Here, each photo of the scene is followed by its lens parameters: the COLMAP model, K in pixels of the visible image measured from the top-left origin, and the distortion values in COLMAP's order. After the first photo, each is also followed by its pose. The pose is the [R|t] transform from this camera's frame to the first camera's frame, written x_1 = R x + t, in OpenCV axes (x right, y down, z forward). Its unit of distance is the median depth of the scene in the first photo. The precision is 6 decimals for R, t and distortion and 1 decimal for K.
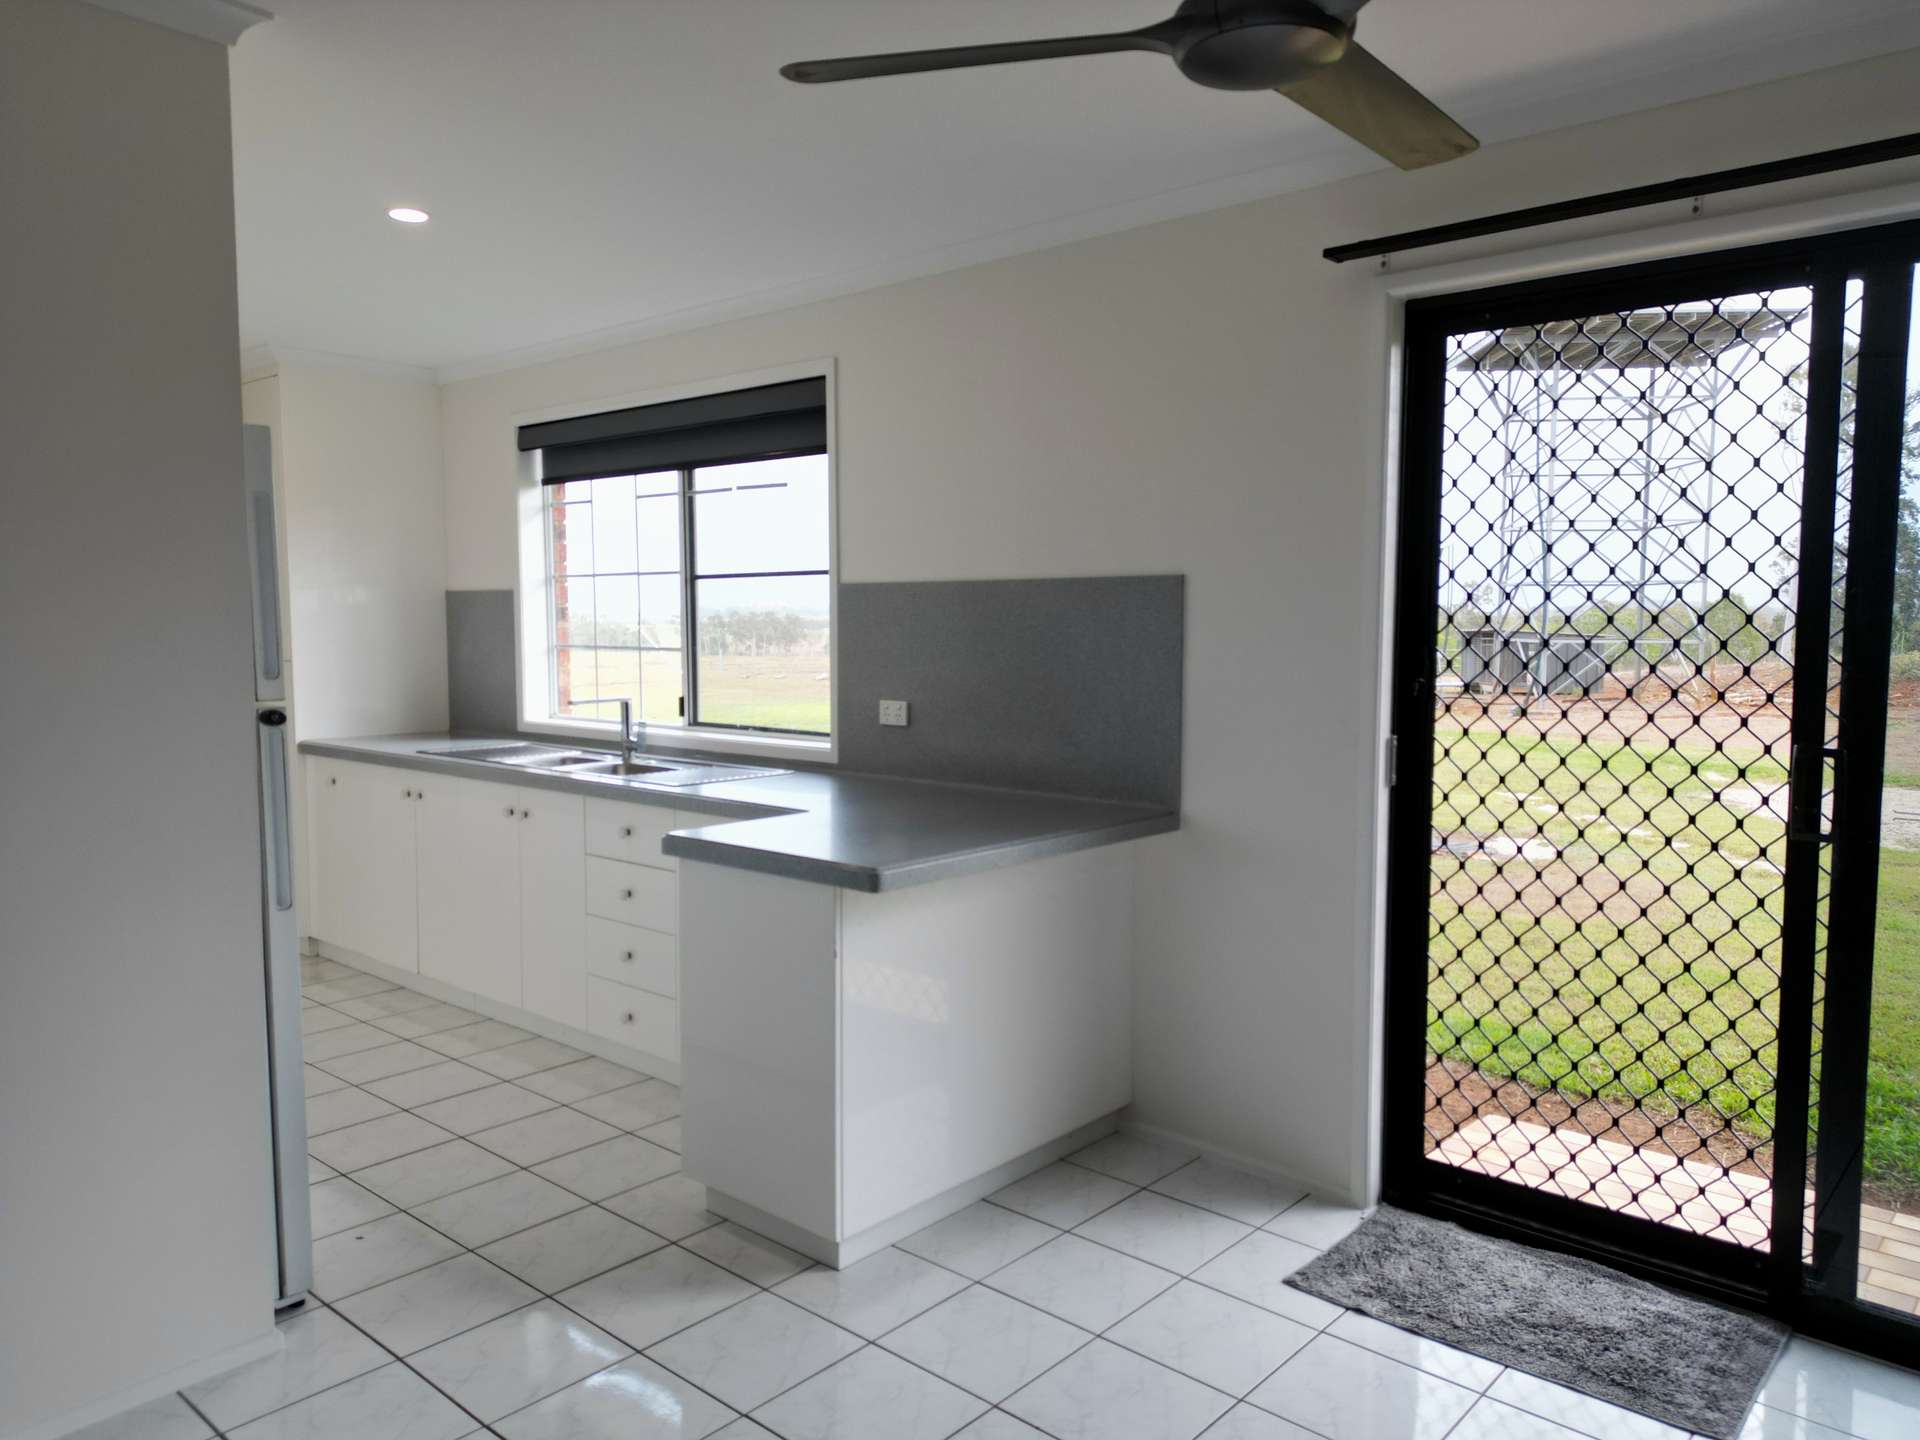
lens RADIAL K [[1341.9, 0, 955.9], [0, 1341.9, 720.6], [0, 0, 1]] dist [-0.006335, -0.011848]
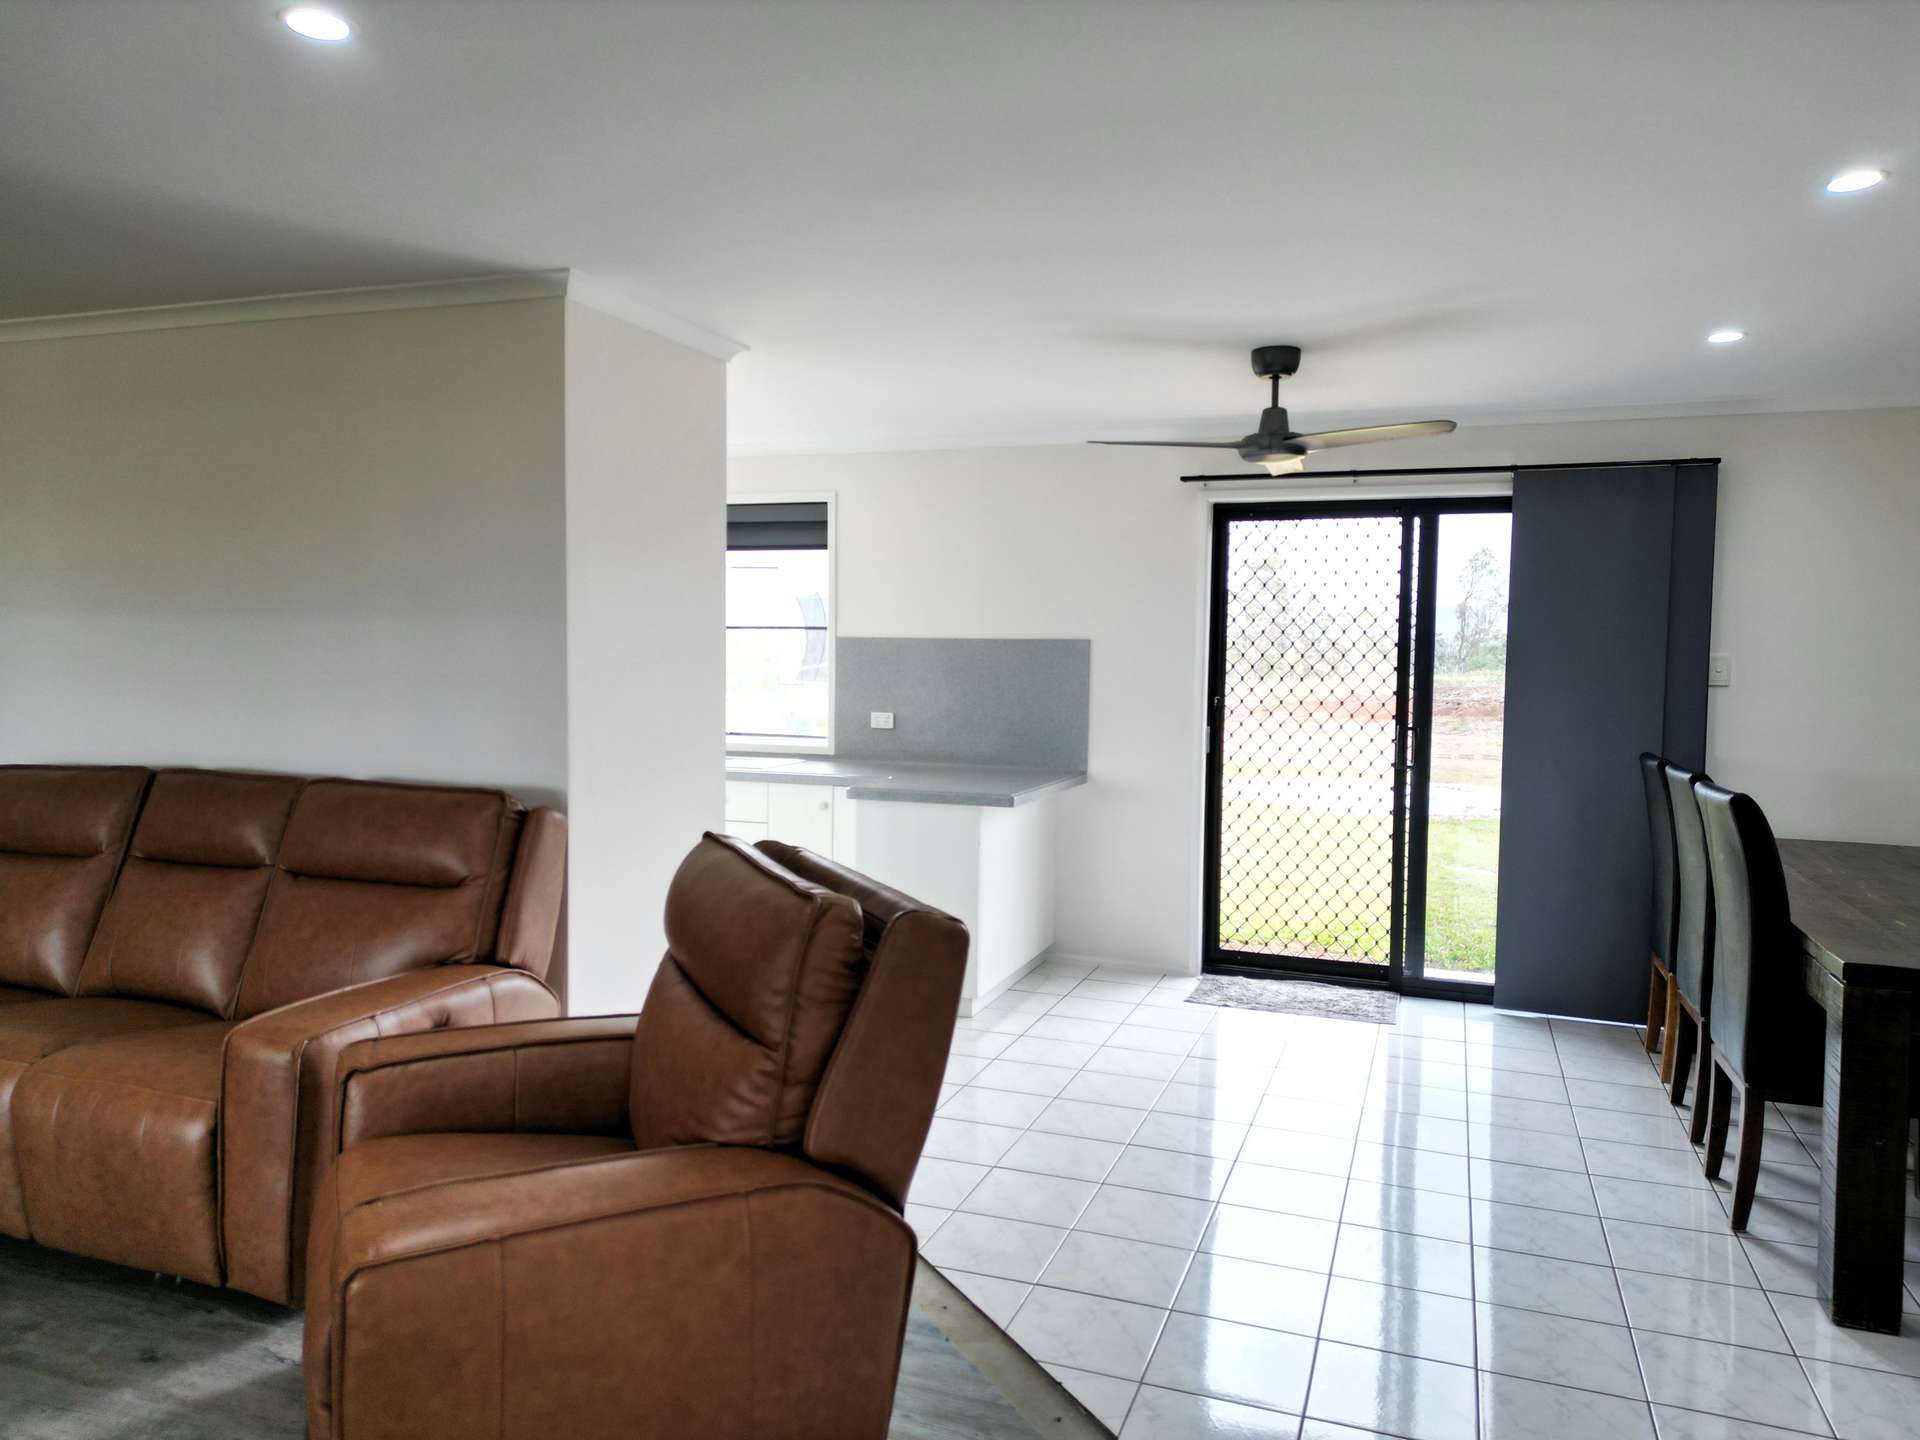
lens RADIAL K [[1341.9, 0, 961.2], [0, 1341.9, 718.7], [0, 0, 1]] dist [-0.006335, -0.011848]
pose [[0.929027, -0.010154, 0.369872, -0.691999], [0.016705, 0.999755, -0.014514, 0.021556], [-0.369634, 0.019663, 0.928969, -0.637606]]
